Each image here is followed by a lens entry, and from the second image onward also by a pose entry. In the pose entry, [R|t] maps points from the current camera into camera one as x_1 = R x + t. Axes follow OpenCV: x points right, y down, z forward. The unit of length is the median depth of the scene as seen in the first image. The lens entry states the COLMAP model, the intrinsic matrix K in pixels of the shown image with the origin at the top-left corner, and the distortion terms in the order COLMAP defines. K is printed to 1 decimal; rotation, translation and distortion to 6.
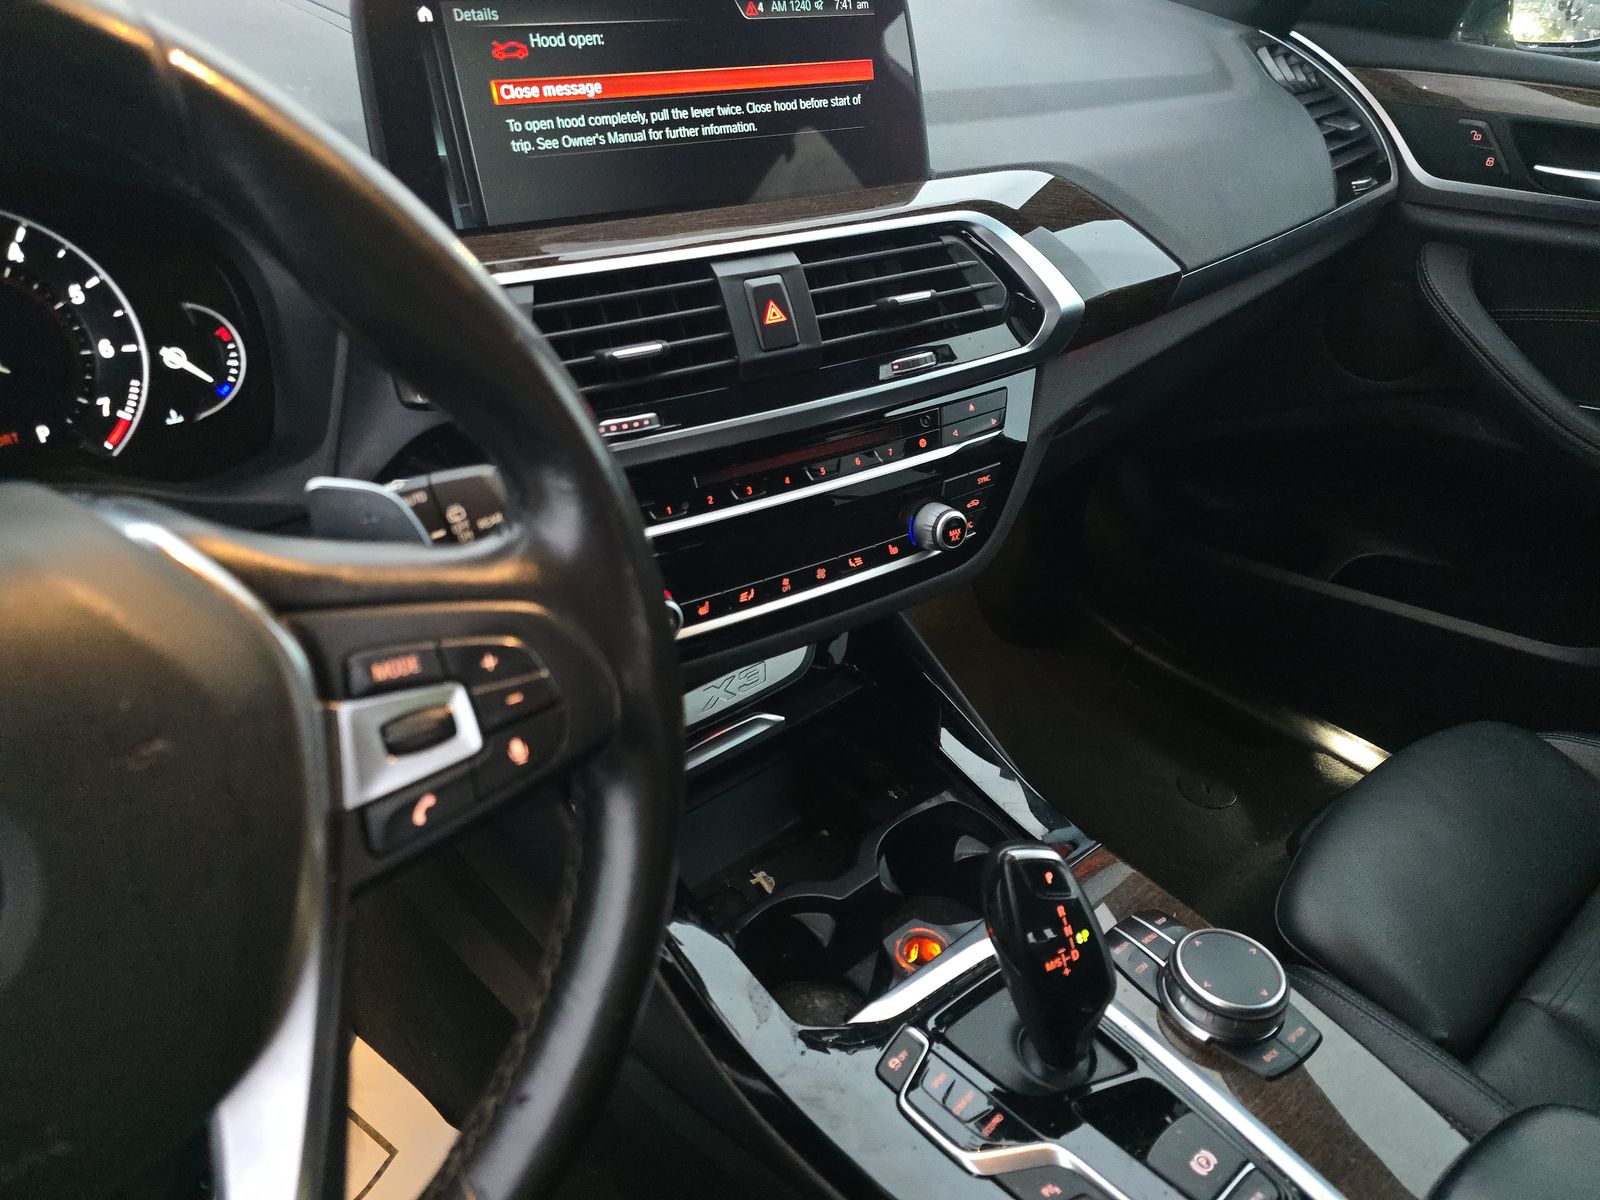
lens RADIAL K [[1059.5, 0, 806.5], [0, 1059.5, 596.5], [0, 0, 1]] dist [0.004991, -0.005189]
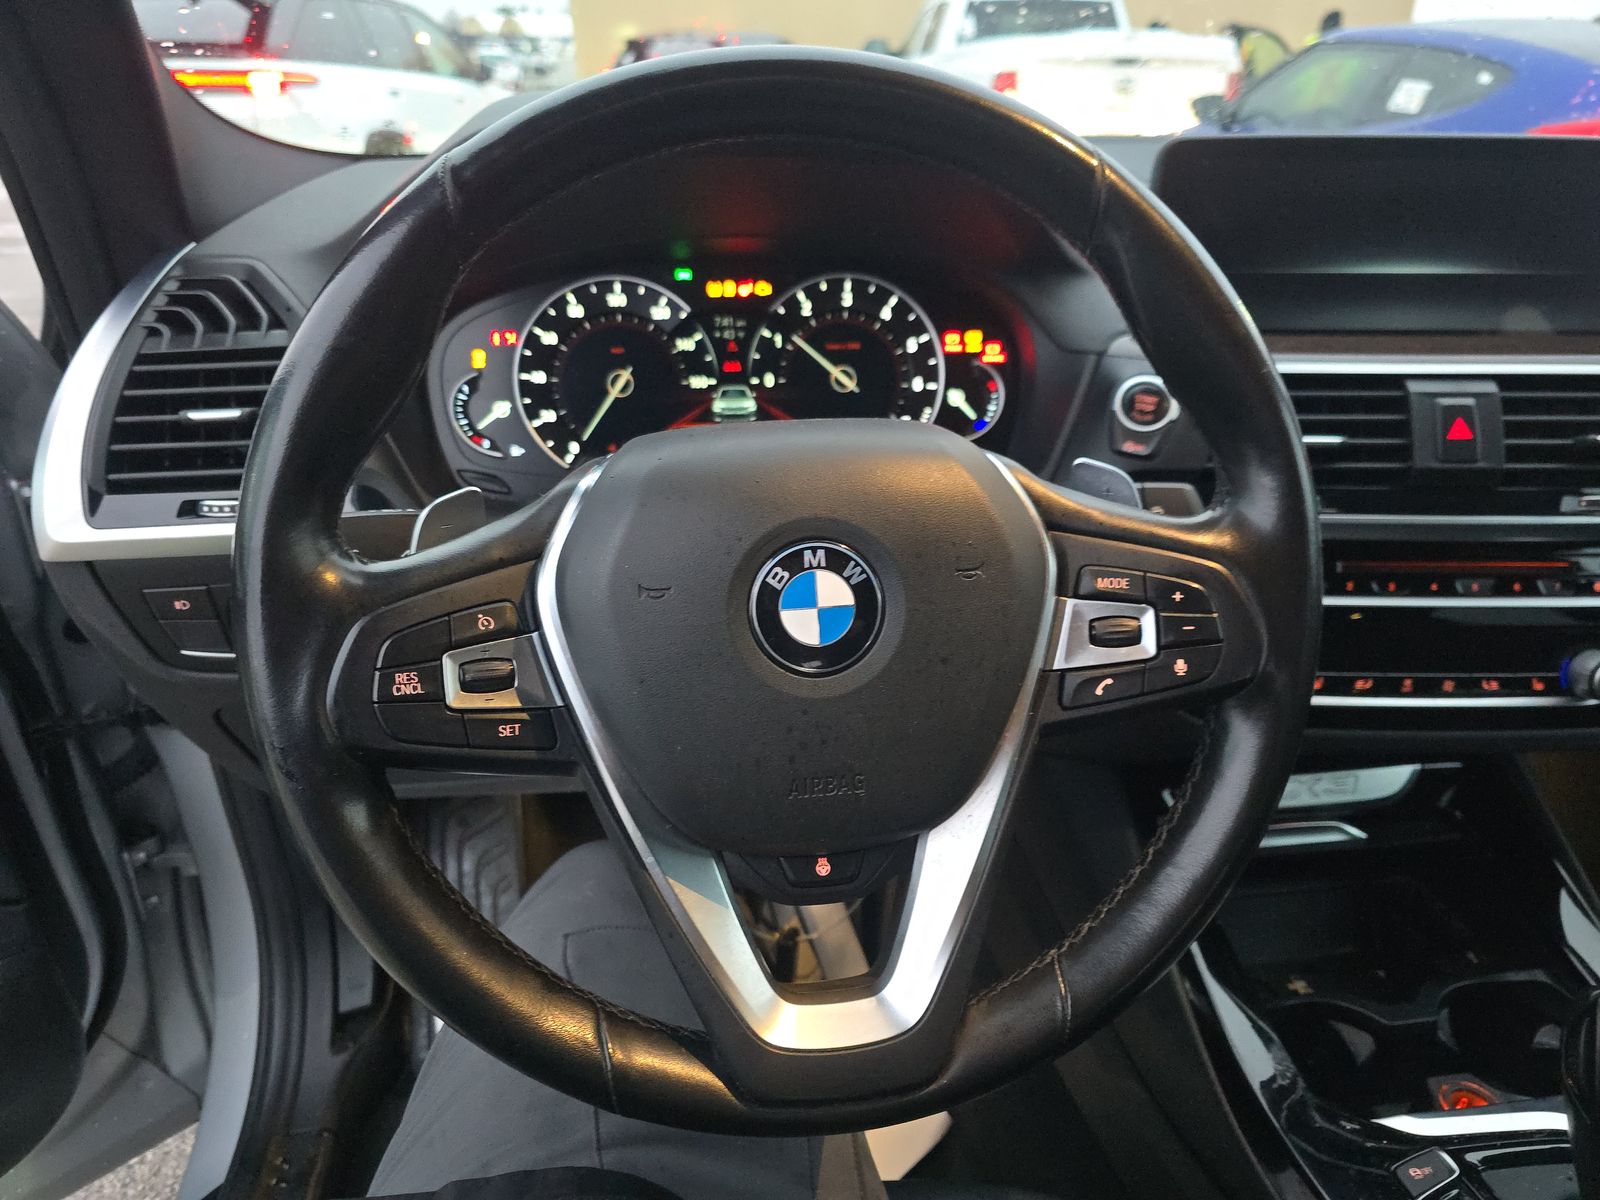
lens RADIAL K [[1059.5, 0, 806.5], [0, 1059.5, 596.5], [0, 0, 1]] dist [0.004991, -0.005189]
pose [[0.835153, 0.211212, -0.507847, -0.002311], [-0.276989, 0.959206, -0.056578, 0.155256], [0.475180, 0.187920, 0.859587, -0.231038]]
